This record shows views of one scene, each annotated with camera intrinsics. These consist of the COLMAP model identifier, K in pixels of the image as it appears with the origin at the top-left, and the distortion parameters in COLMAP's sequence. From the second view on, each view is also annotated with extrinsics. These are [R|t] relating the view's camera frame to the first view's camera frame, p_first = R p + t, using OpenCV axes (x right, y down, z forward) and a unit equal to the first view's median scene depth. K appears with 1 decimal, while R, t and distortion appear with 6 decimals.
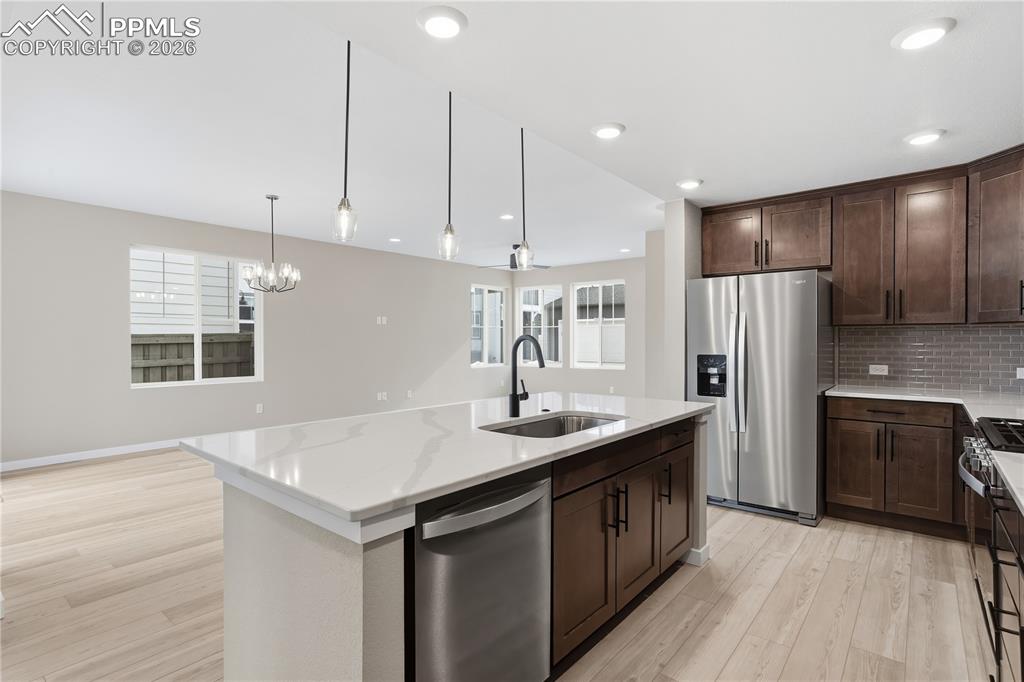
lens RADIAL K [[498.0, 0, 516.4], [0, 498.0, 349.0], [0, 0, 1]] dist [-0.028565, 0.016885]
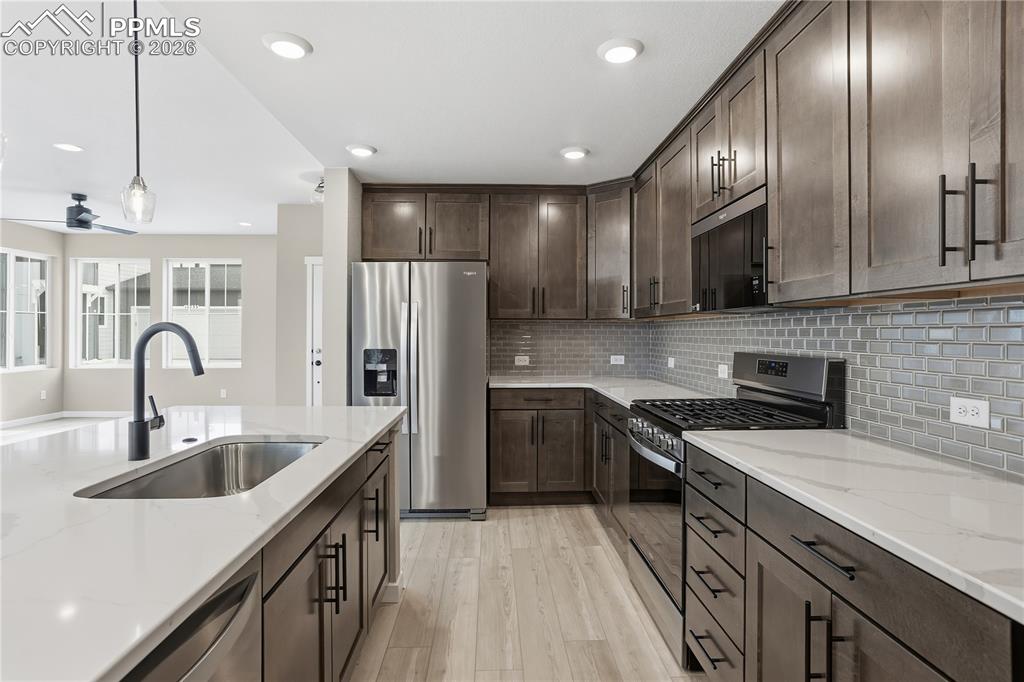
lens RADIAL K [[526.9, 0, 512.8], [0, 526.9, 334.5], [0, 0, 1]] dist [-0.033387, 0.009627]
pose [[0.747193, 0.001703, 0.664605, -0.050311], [0.007749, 0.999906, -0.011274, -0.001945], [-0.664562, 0.013573, 0.747110, 0.142088]]
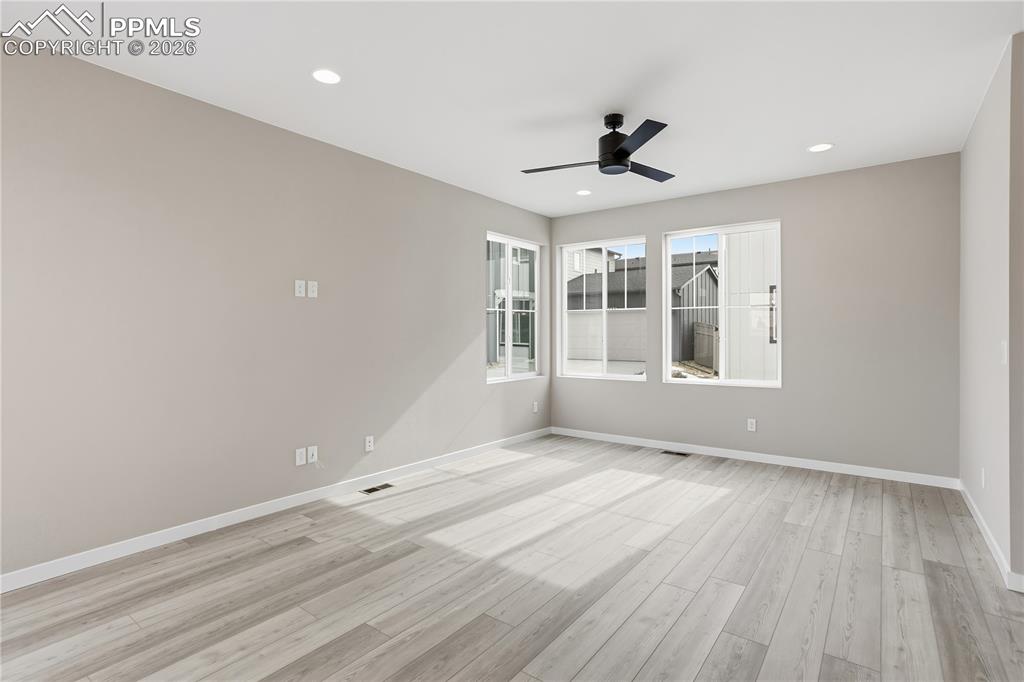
lens RADIAL K [[498.0, 0, 498.3], [0, 498.0, 336.0], [0, 0, 1]] dist [-0.028565, 0.016885]
pose [[0.999955, -0.000809, 0.009401, -0.209336], [0.000935, 0.999909, -0.013421, -0.017101], [-0.009389, 0.013429, 0.999866, 1.140237]]
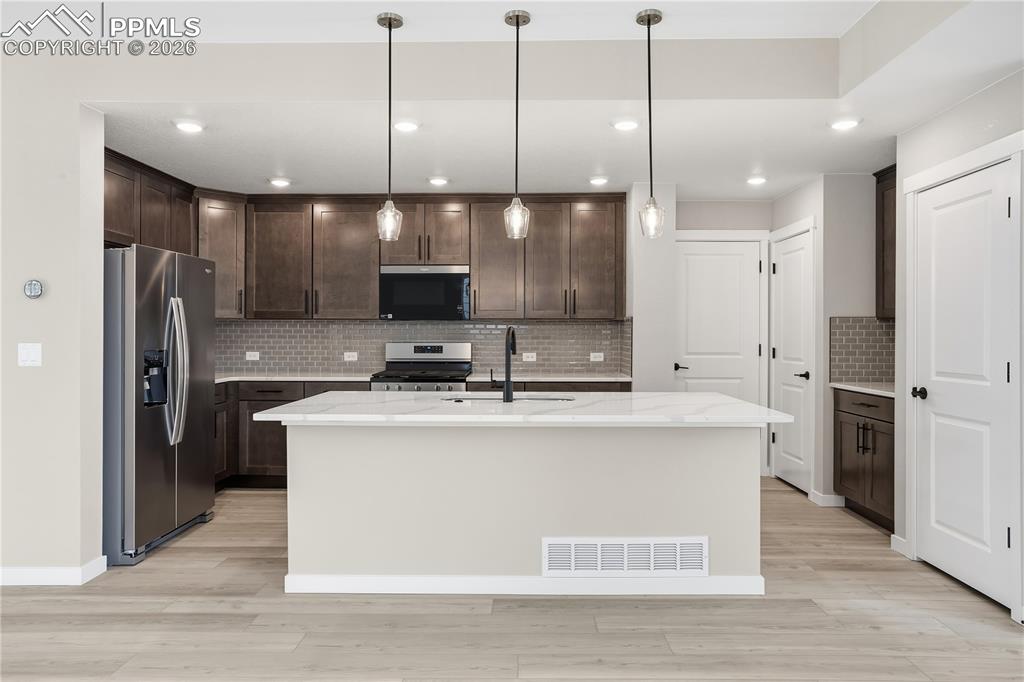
lens RADIAL K [[653.5, 0, 517.8], [0, 653.5, 341.2], [0, 0, 1]] dist [-0.008439, 0.013088]
pose [[-0.627417, -0.009850, 0.778621, -0.697367], [0.012065, 0.999677, 0.022369, -0.017292], [-0.778590, 0.023428, -0.627096, 1.156492]]
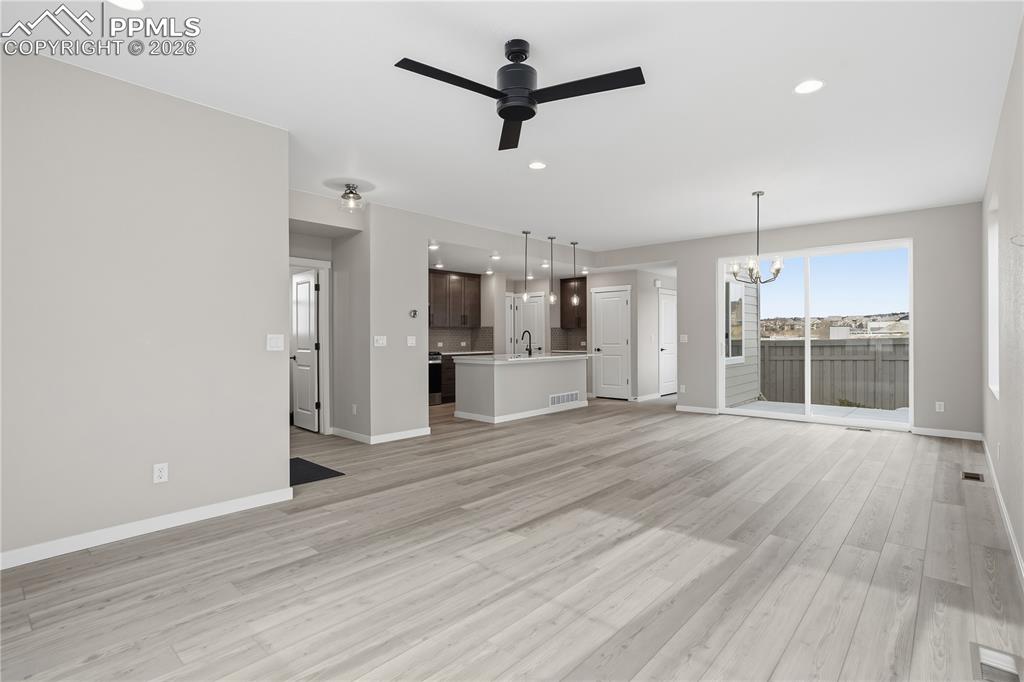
lens RADIAL K [[498.0, 0, 511.7], [0, 498.0, 337.0], [0, 0, 1]] dist [-0.028565, 0.016885]
pose [[-0.998889, 0.002322, 0.047075, -0.024333], [0.003210, 0.999818, 0.018806, -0.029118], [-0.047023, 0.018936, -0.998714, 2.649929]]
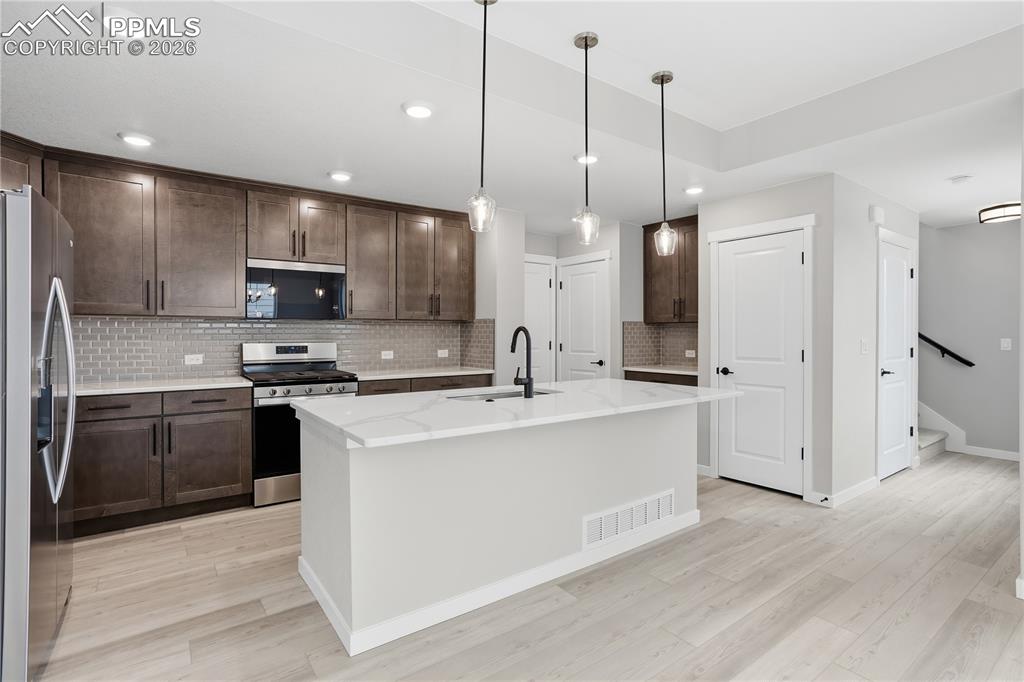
lens RADIAL K [[498.0, 0, 518.5], [0, 498.0, 336.6], [0, 0, 1]] dist [-0.028565, 0.016885]
pose [[-0.970437, -0.002551, 0.241339, -0.161405], [0.003261, 0.999714, 0.023683, -0.020462], [-0.241331, 0.023770, -0.970152, 1.311205]]
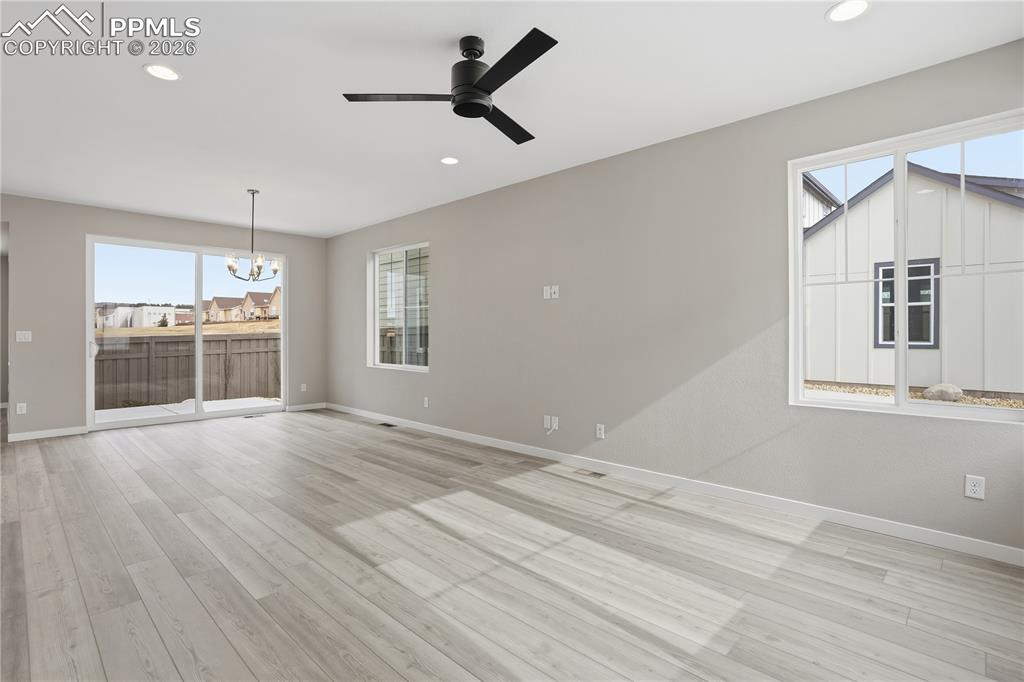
lens RADIAL K [[498.0, 0, 515.6], [0, 498.0, 332.5], [0, 0, 1]] dist [-0.028565, 0.016885]
pose [[-0.092131, -0.006384, -0.995726, 0.644703], [-0.018168, 0.999824, -0.004730, -0.013851], [0.995581, 0.017655, -0.092231, 2.109520]]
